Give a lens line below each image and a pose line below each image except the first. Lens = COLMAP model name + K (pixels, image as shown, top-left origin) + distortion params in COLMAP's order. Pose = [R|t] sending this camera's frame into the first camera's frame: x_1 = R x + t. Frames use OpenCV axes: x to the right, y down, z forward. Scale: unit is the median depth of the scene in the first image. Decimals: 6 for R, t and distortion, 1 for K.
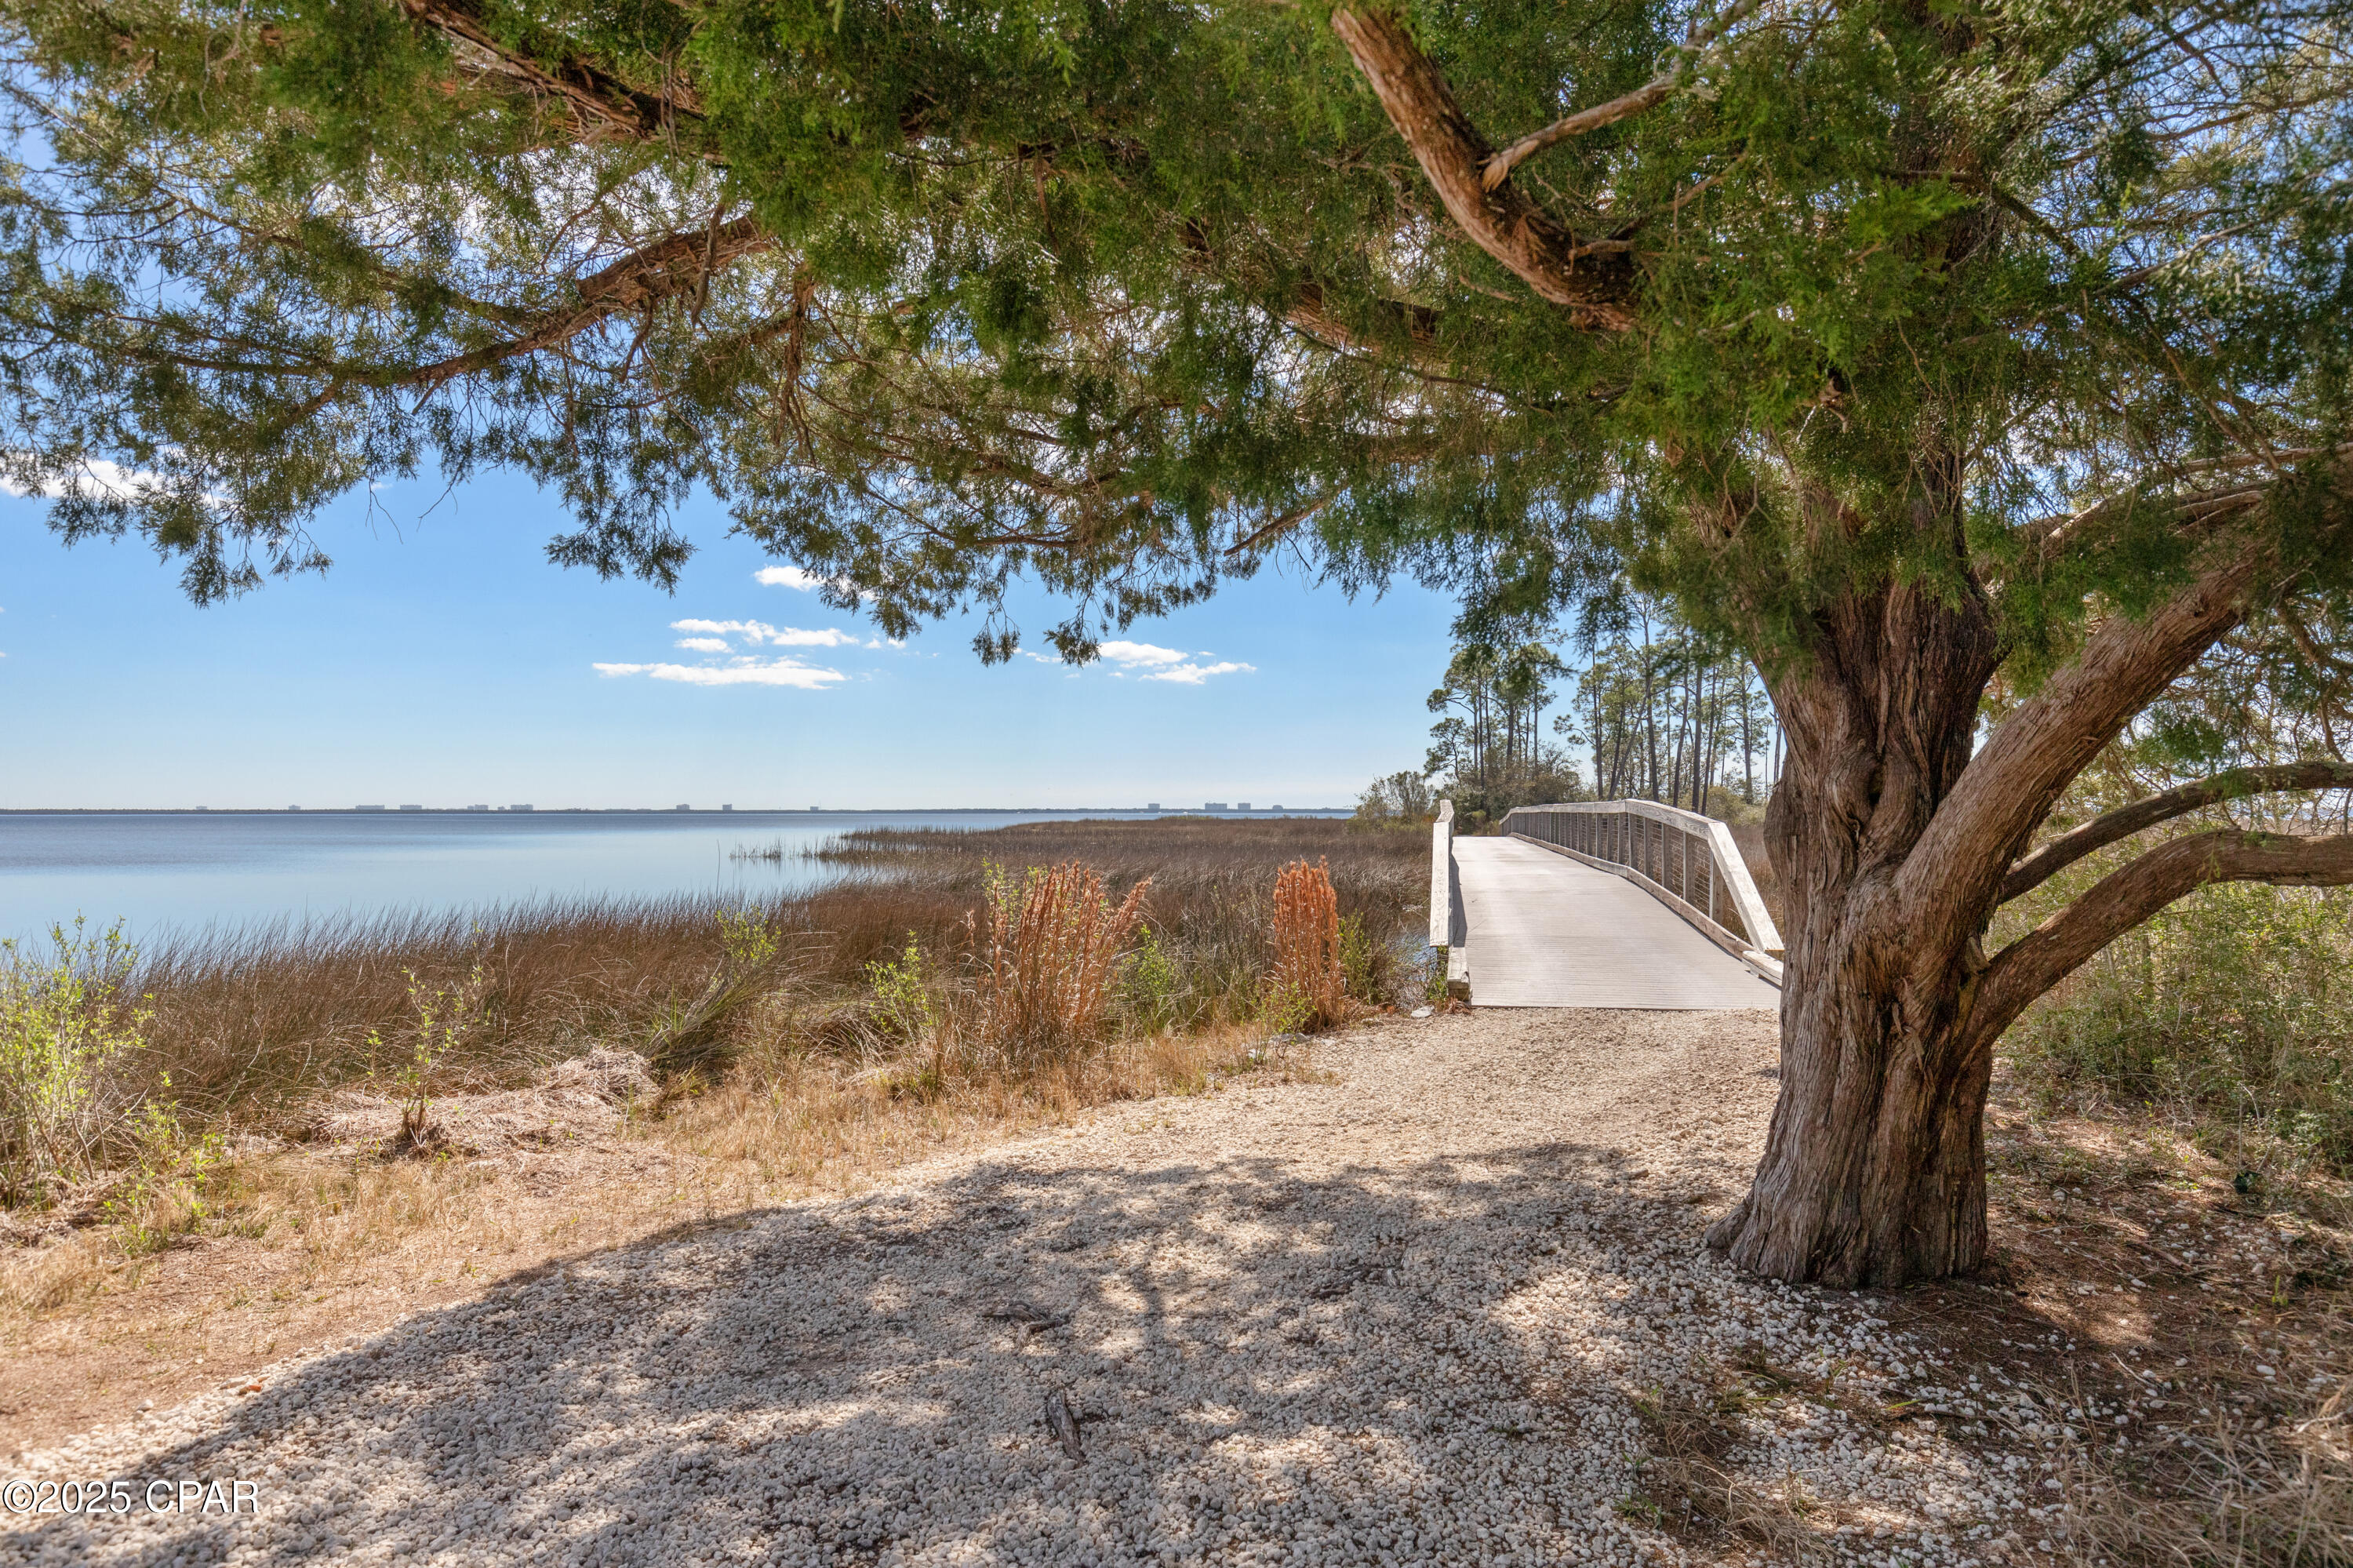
lens RADIAL K [[1470.7, 0, 1176.5], [0, 1470.7, 791.3], [0, 0, 1]] dist [0.009493, 0.000878]
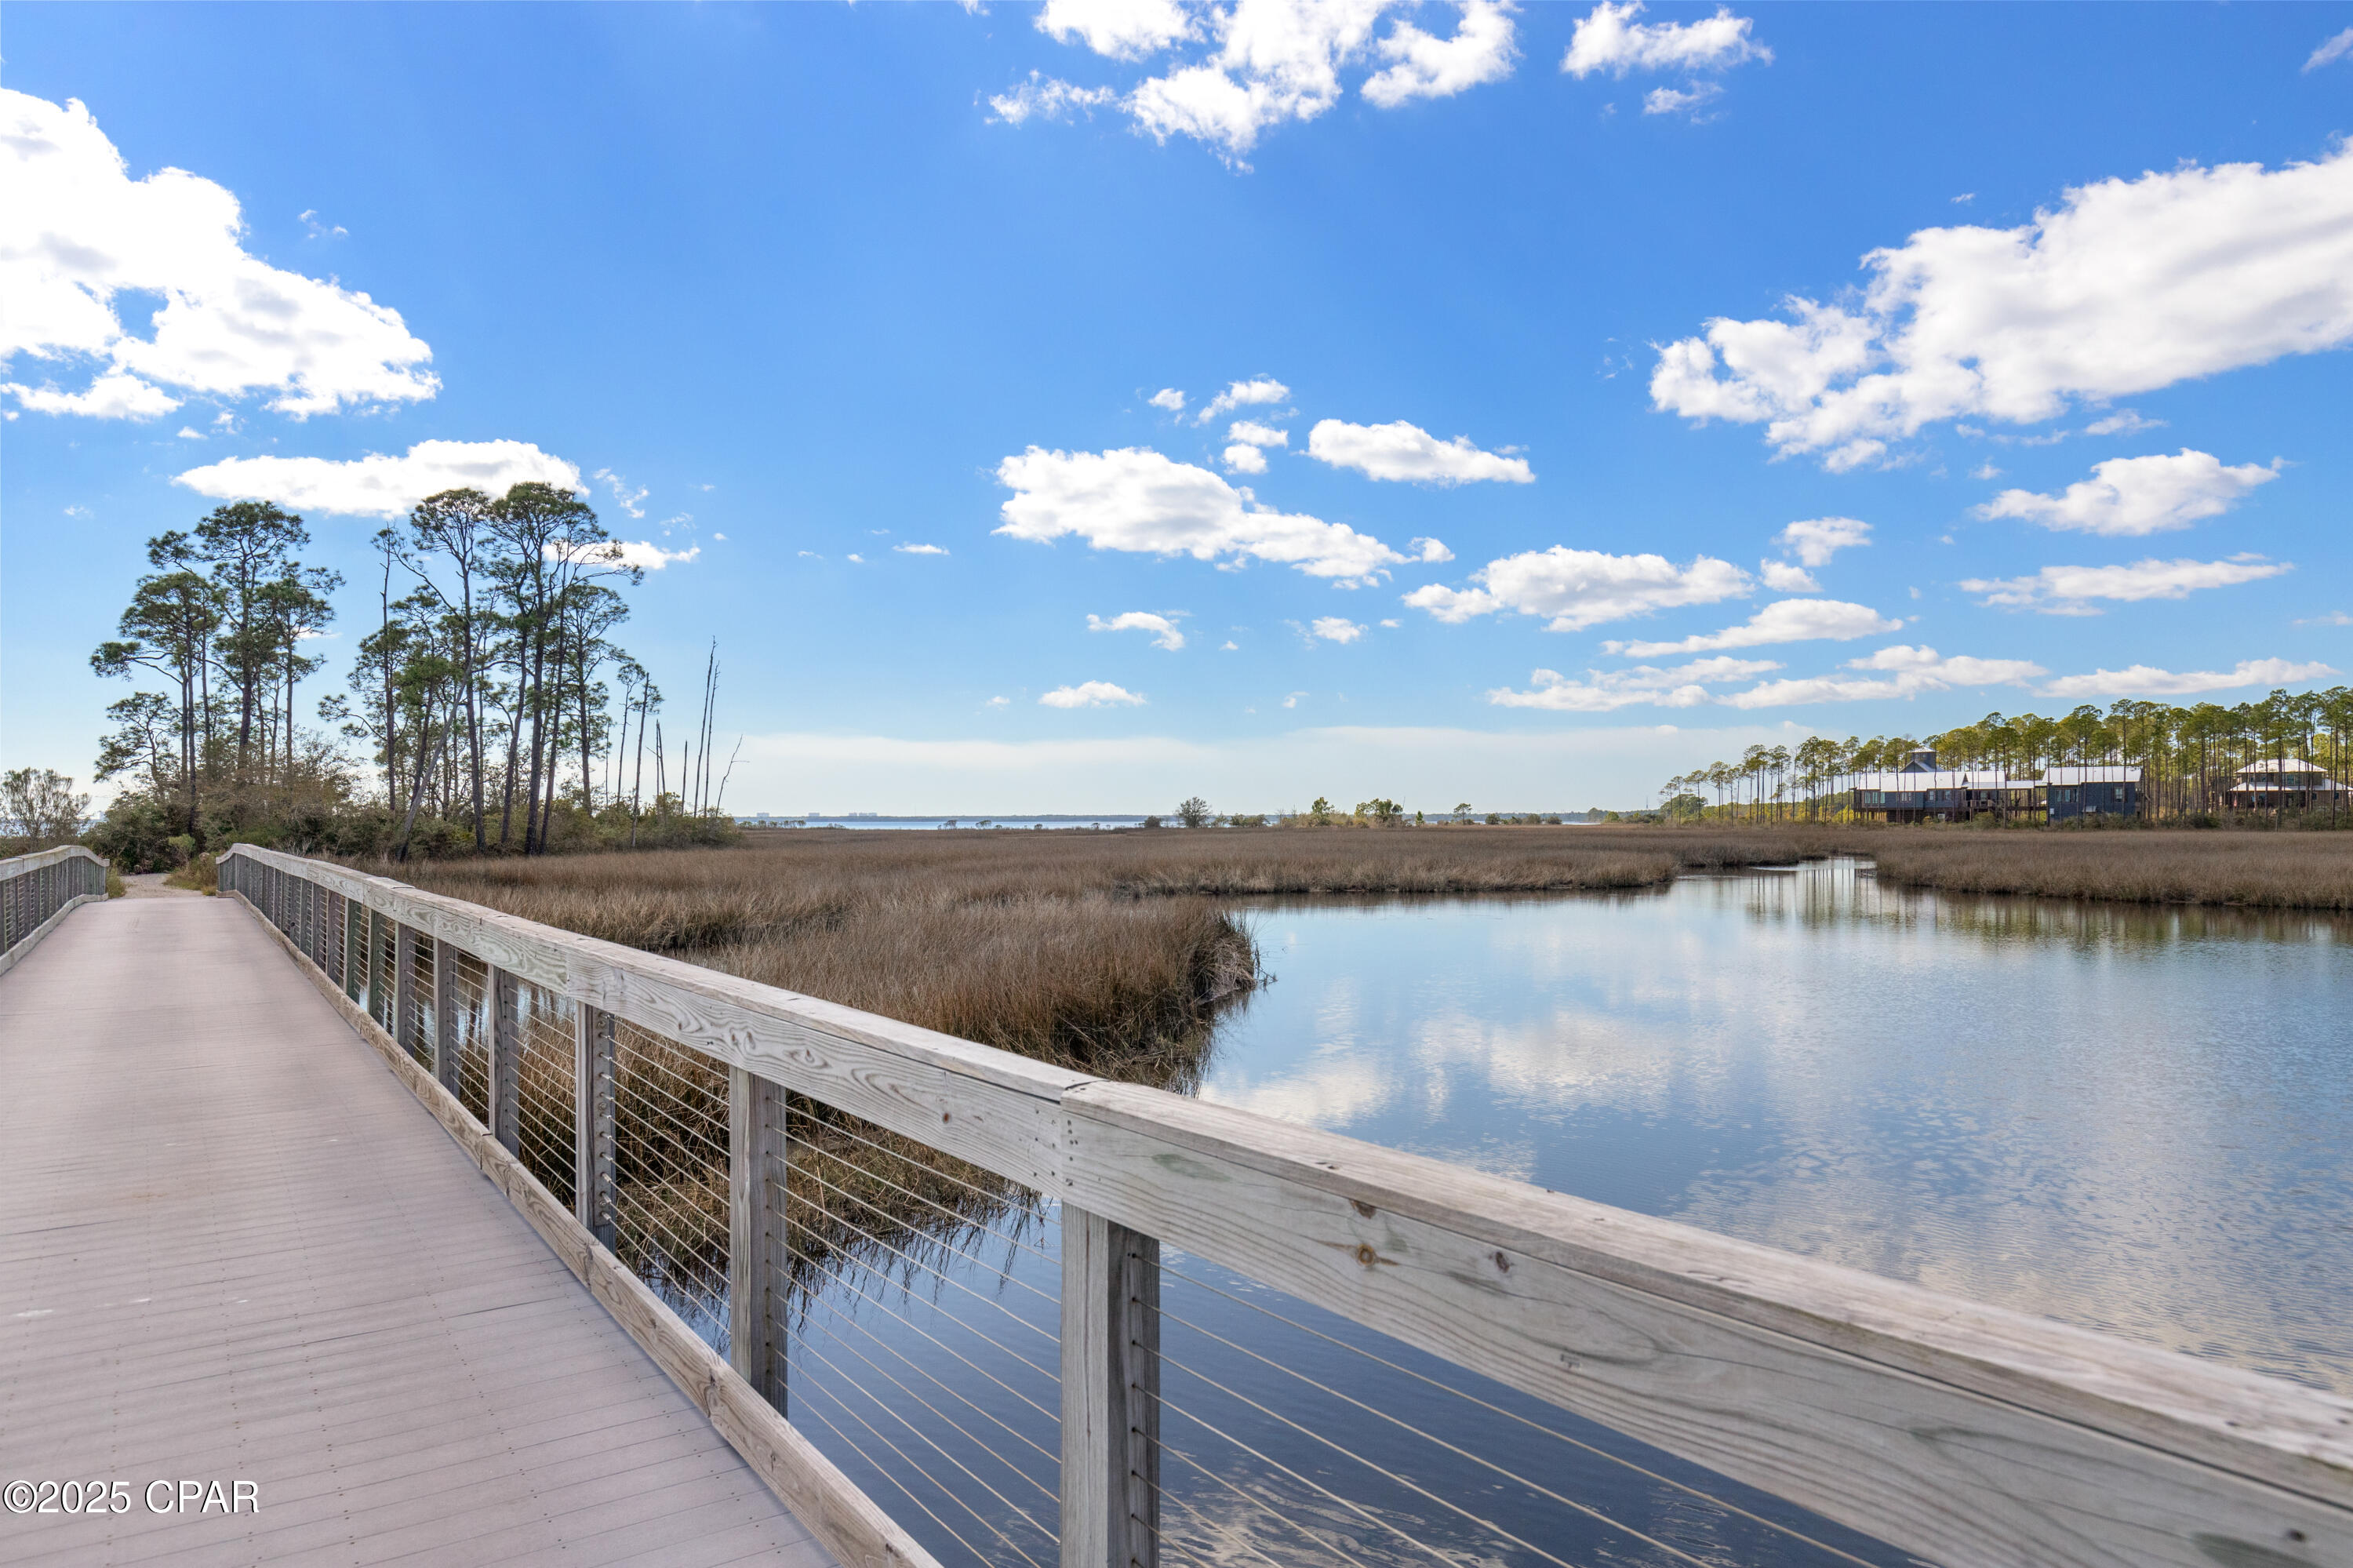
lens RADIAL K [[1470.7, 0, 1200.7], [0, 1470.7, 800.9], [0, 0, 1]] dist [0.009493, 0.000878]
pose [[0.700275, 0.006903, 0.713840, 0.046401], [-0.007318, 0.999970, -0.002490, -0.002017], [-0.713836, -0.003481, 0.700305, 0.195820]]
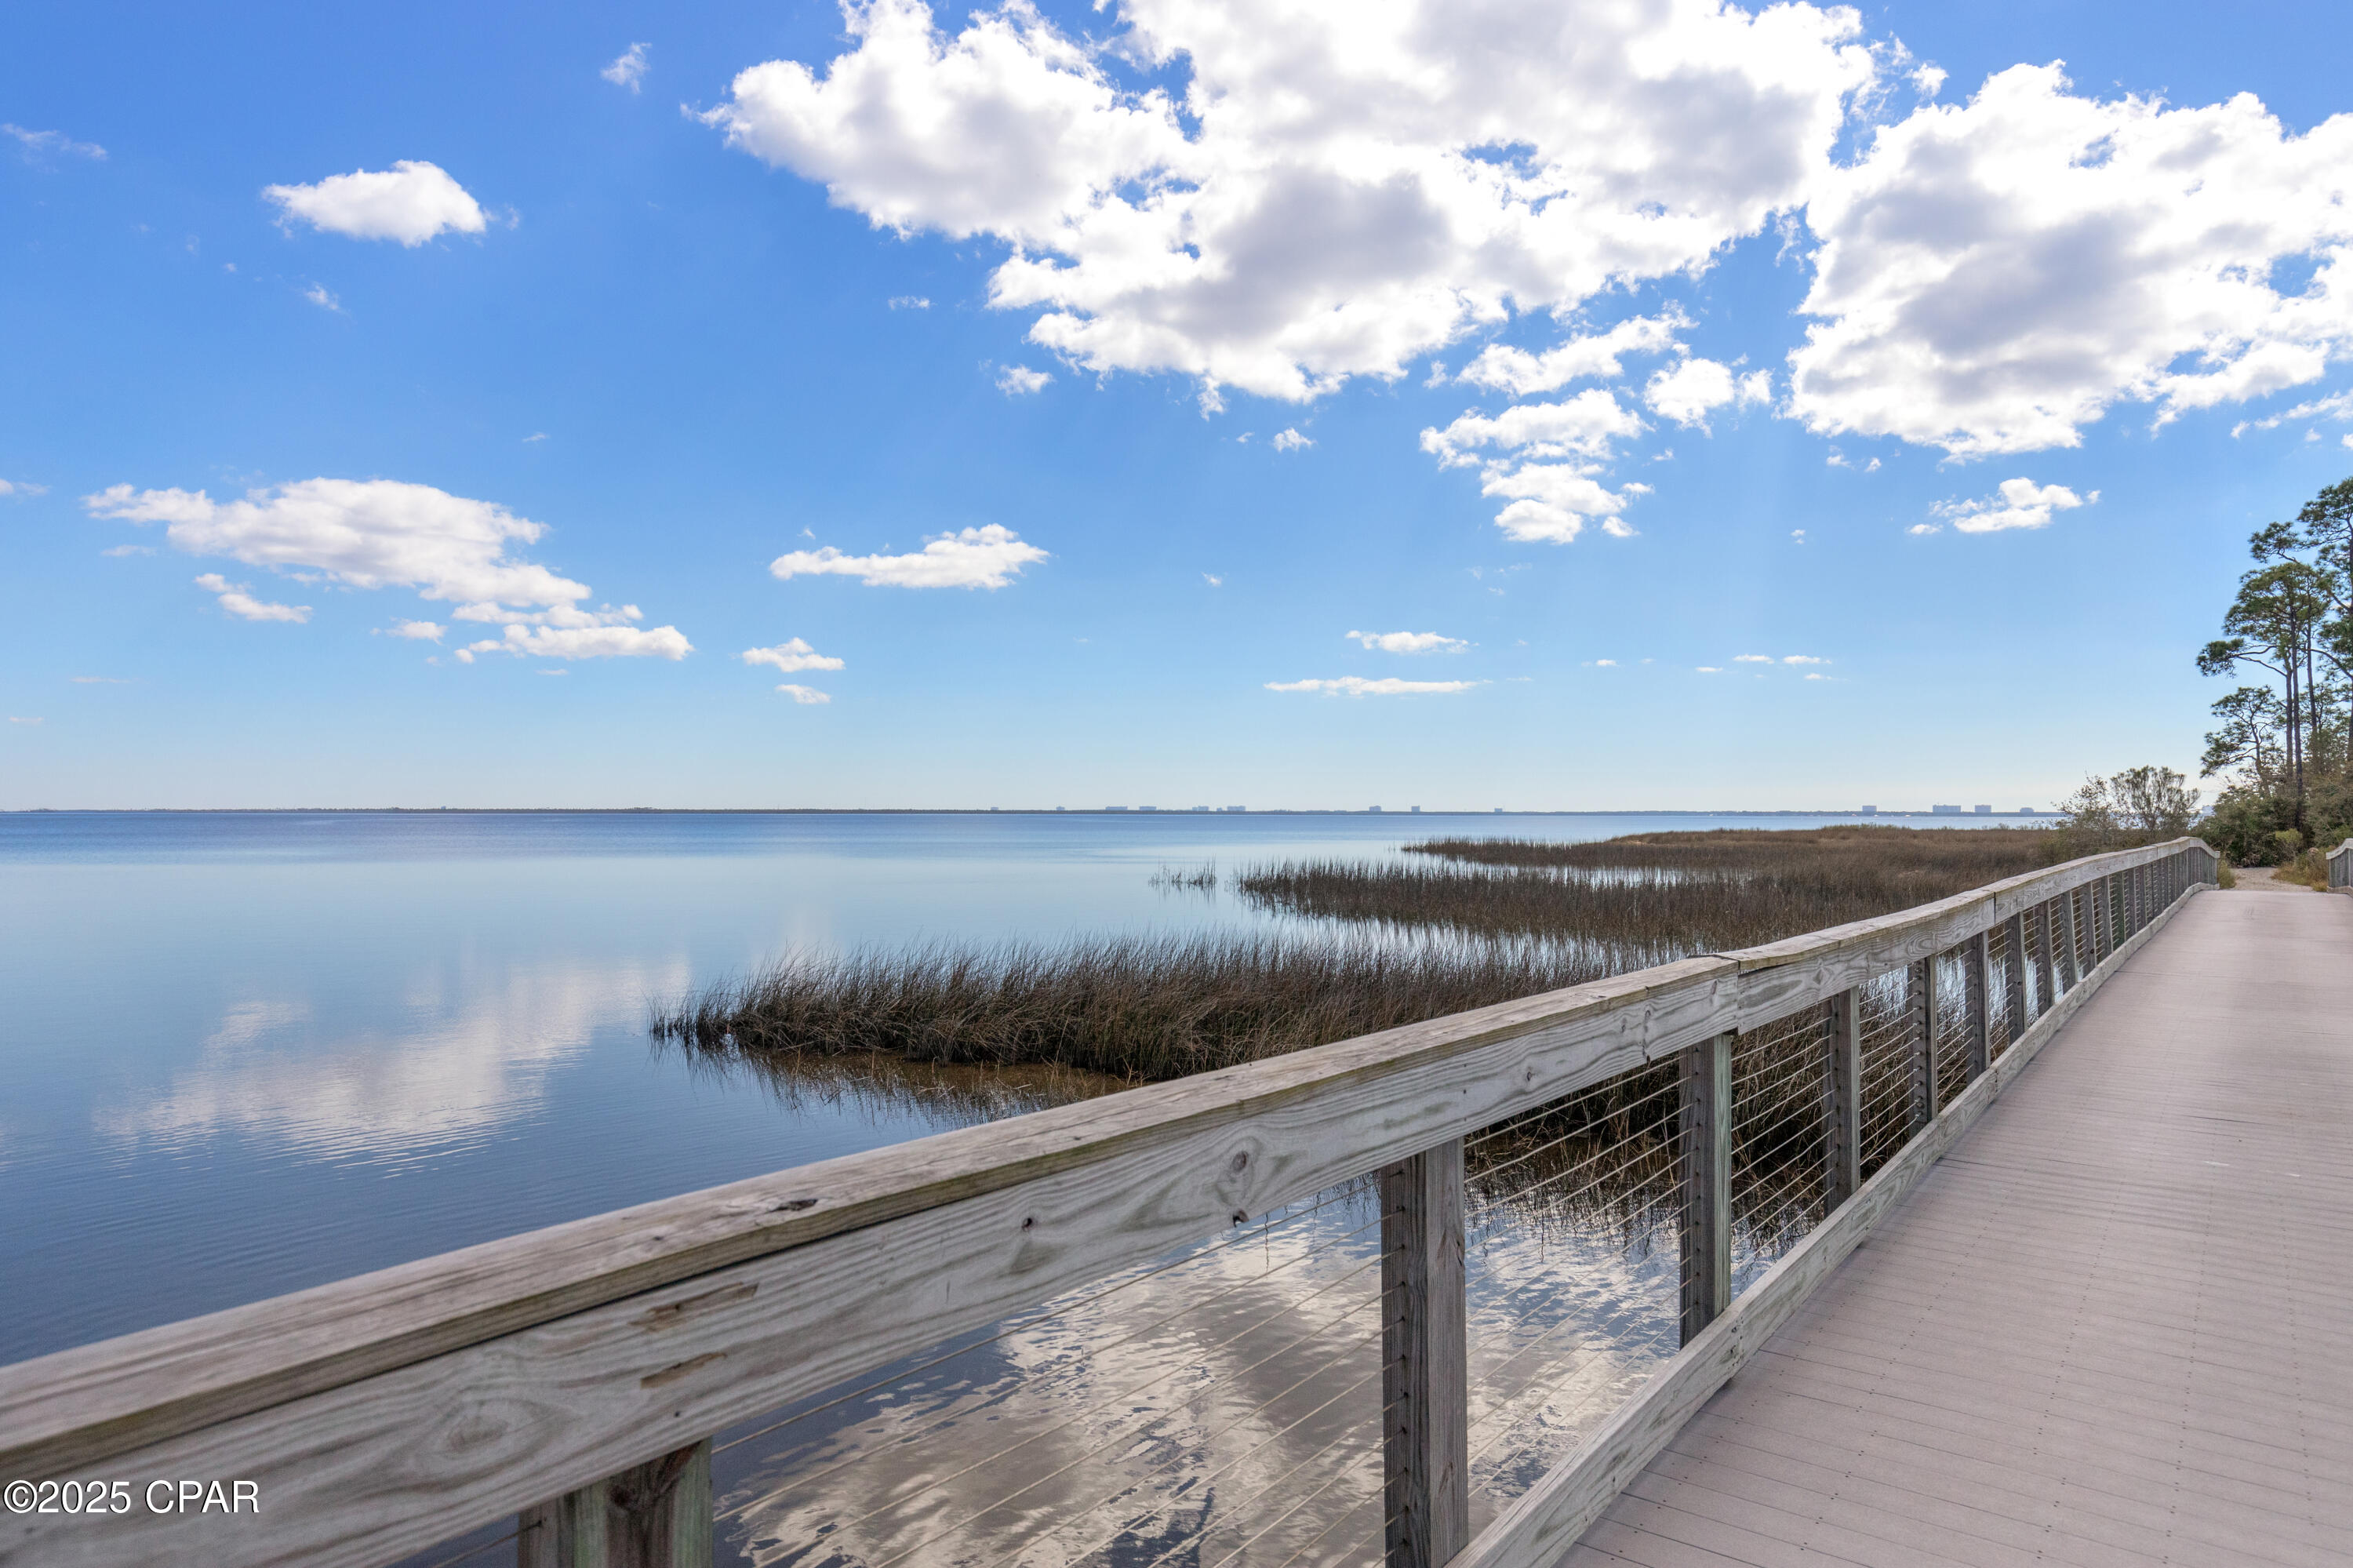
lens RADIAL K [[1470.7, 0, 1195.0], [0, 1470.7, 793.8], [0, 0, 1]] dist [0.009493, 0.000878]
pose [[0.902764, -0.002978, -0.430125, 0.045186], [0.003150, 0.999995, -0.000312, -0.002090], [0.430124, -0.001073, 0.902769, 0.190942]]
